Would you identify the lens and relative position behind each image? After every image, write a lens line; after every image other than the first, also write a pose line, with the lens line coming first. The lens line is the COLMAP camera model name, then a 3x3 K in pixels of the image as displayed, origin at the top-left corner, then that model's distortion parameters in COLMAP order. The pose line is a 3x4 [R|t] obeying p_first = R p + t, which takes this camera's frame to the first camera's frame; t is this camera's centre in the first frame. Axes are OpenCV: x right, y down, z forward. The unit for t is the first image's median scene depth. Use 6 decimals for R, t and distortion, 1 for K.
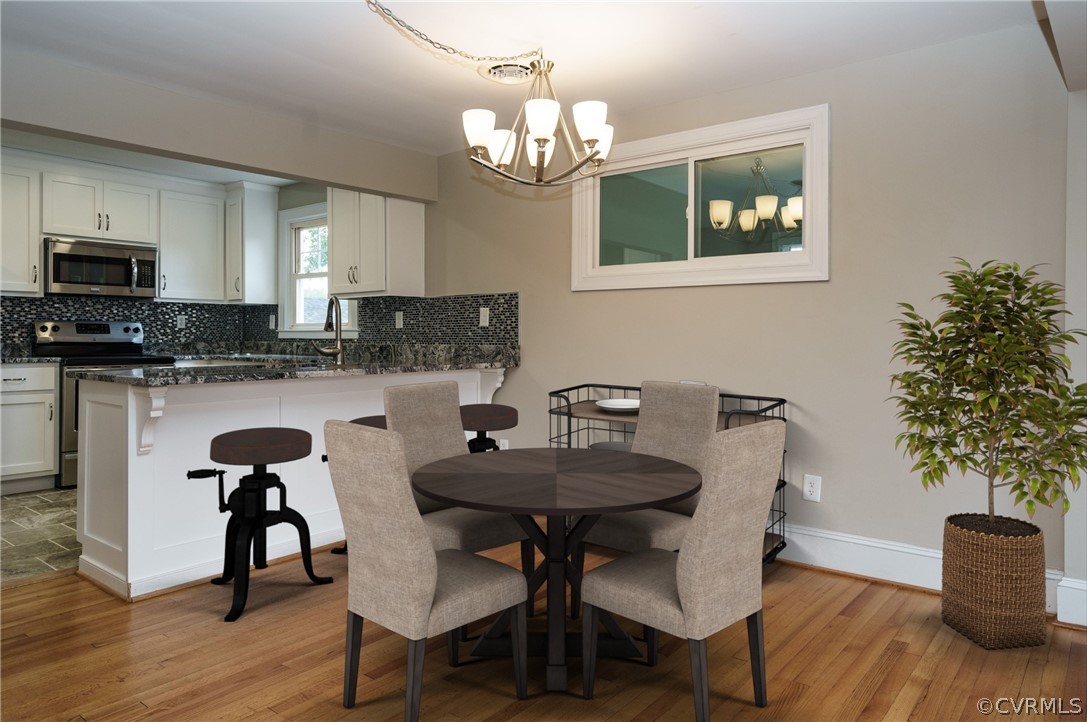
lens RADIAL K [[721.9, 0, 539.3], [0, 721.9, 337.6], [0, 0, 1]] dist [0.001958, 0.000774]
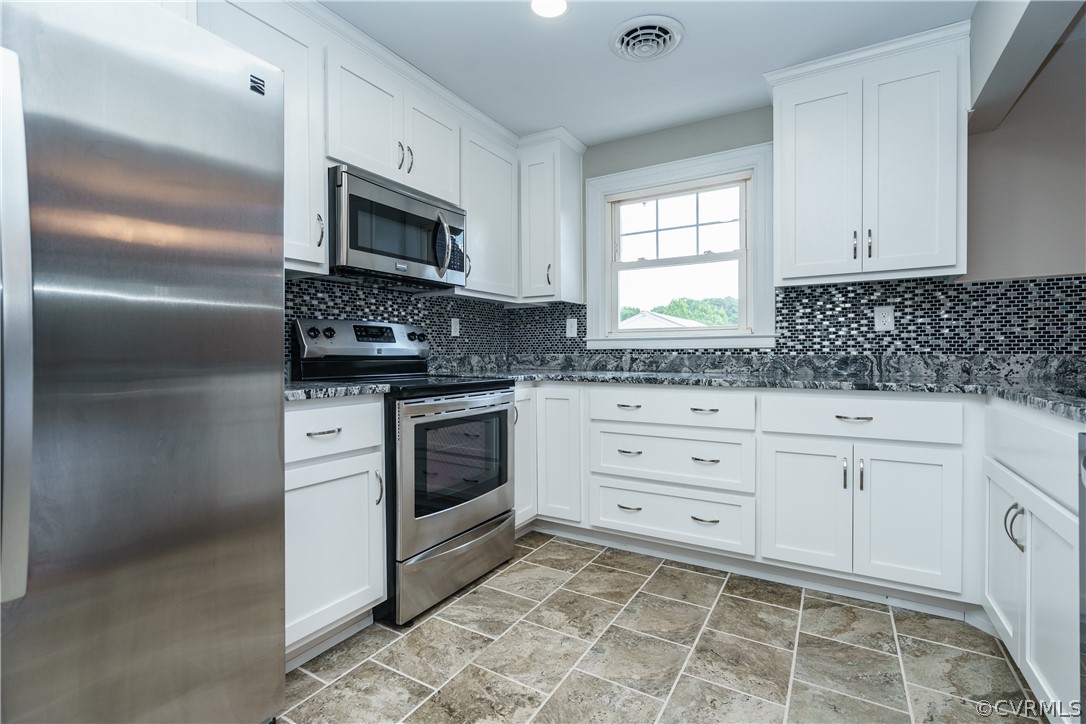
lens RADIAL K [[501.6, 0, 547.3], [0, 501.6, 359.7], [0, 0, 1]] dist [0.001749, 0.000179]
pose [[0.988864, -0.009330, 0.148529, -0.545670], [0.007346, 0.999876, 0.013897, 0.004704], [-0.148640, -0.012651, 0.988810, 0.559687]]
